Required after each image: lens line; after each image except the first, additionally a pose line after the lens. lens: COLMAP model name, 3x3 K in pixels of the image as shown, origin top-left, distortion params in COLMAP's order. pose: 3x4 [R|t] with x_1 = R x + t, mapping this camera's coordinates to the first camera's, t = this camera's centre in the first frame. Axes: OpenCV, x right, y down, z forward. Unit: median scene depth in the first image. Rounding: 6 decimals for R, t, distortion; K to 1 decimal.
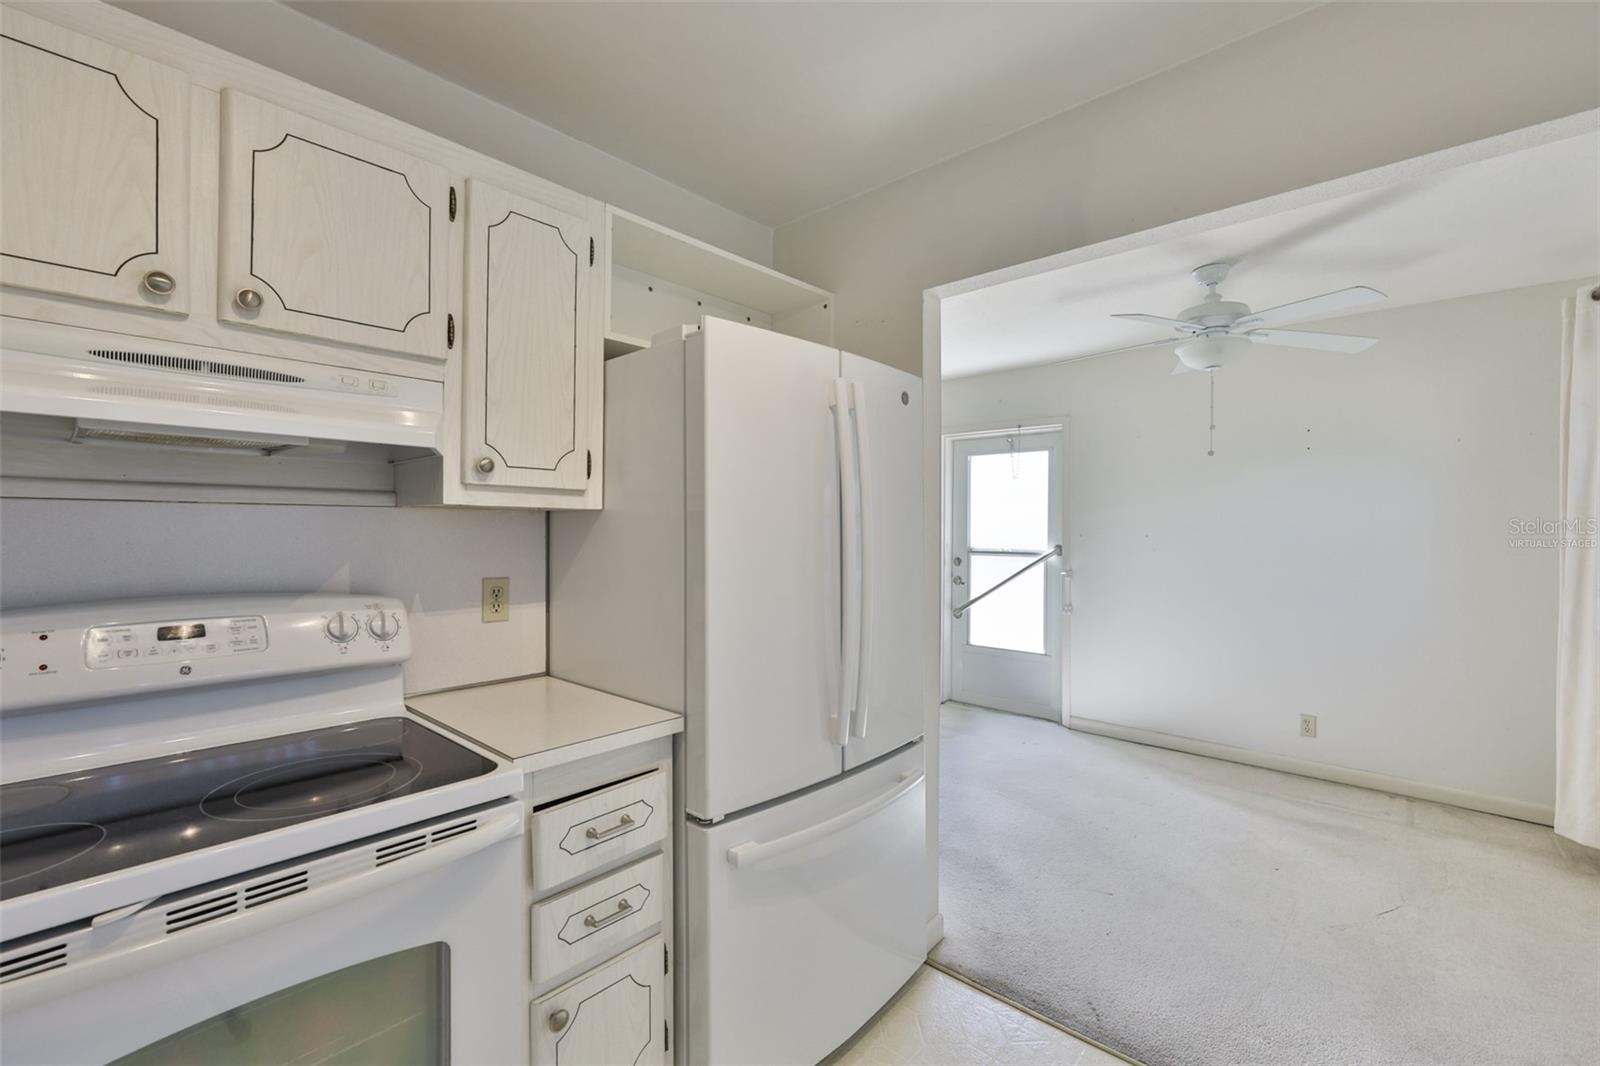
lens RADIAL K [[685.6, 0, 800.3], [0, 685.6, 526.3], [0, 0, 1]] dist [-0.001512, -0.000657]
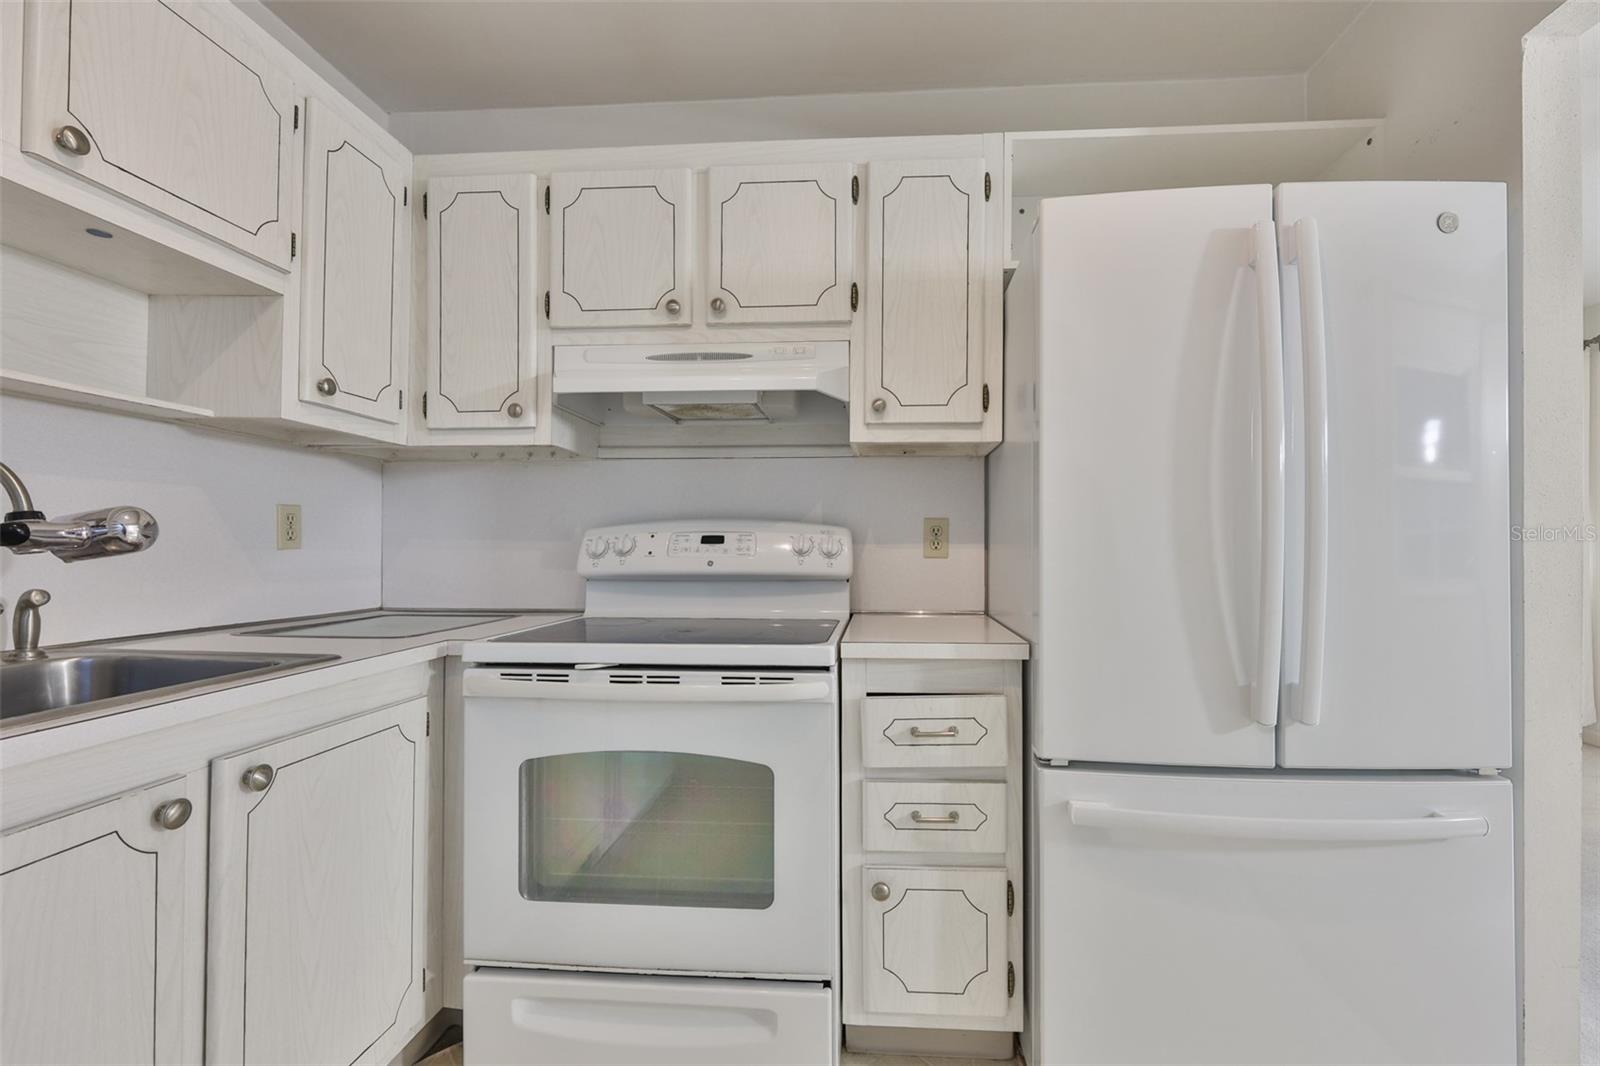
lens RADIAL K [[694.8, 0, 841.3], [0, 694.8, 542.5], [0, 0, 1]] dist [-0.000114, -0.000082]
pose [[0.627320, -0.009001, -0.778709, 0.409638], [0.005562, 0.999959, -0.007078, 0.150409], [0.778741, 0.000109, 0.627345, 0.221815]]
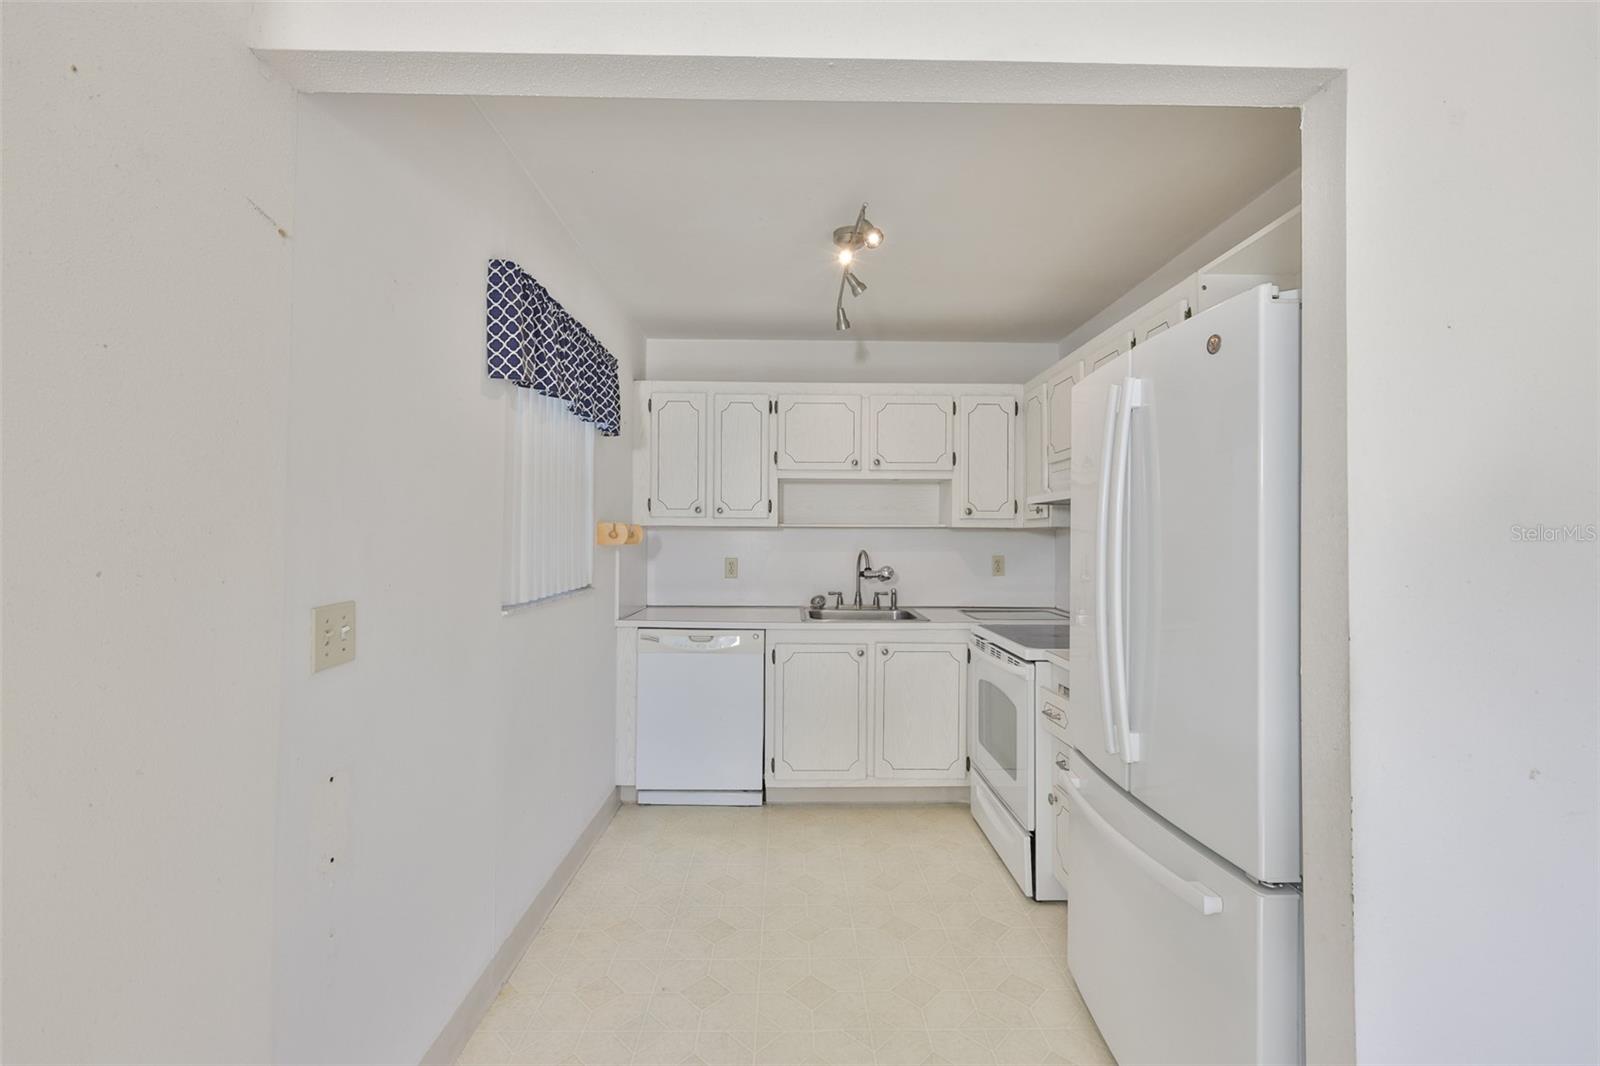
lens RADIAL K [[685.6, 0, 800.3], [0, 685.6, 526.3], [0, 0, 1]] dist [-0.001512, -0.000657]
pose [[-0.725868, -0.018434, -0.687587, 1.317671], [-0.001829, 0.999689, -0.024870, 0.013663], [0.687832, -0.016795, -0.725676, 1.752001]]
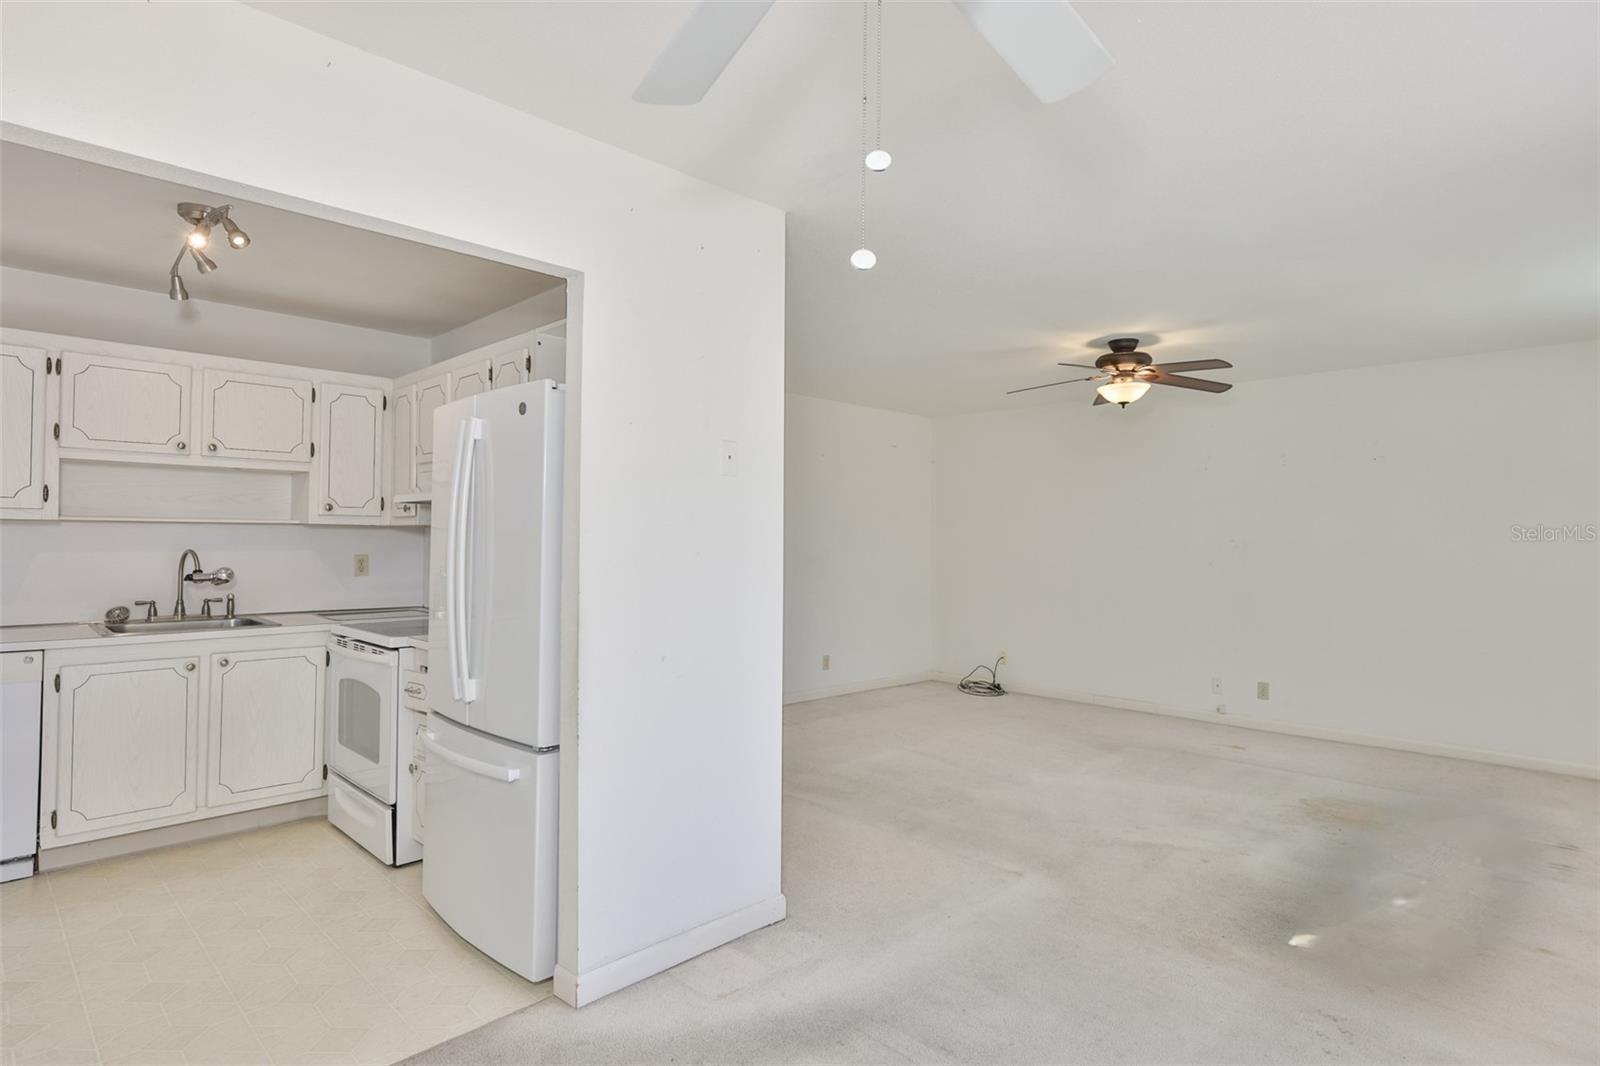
lens RADIAL K [[840.2, 0, 796.4], [0, 840.2, 527.9], [0, 0, 1]] dist [-0.003431, -0.000867]
pose [[-0.048977, -0.019631, -0.998607, 1.978131], [-0.000446, 0.999807, -0.019632, 0.022732], [0.998800, -0.000516, -0.048976, 2.119495]]
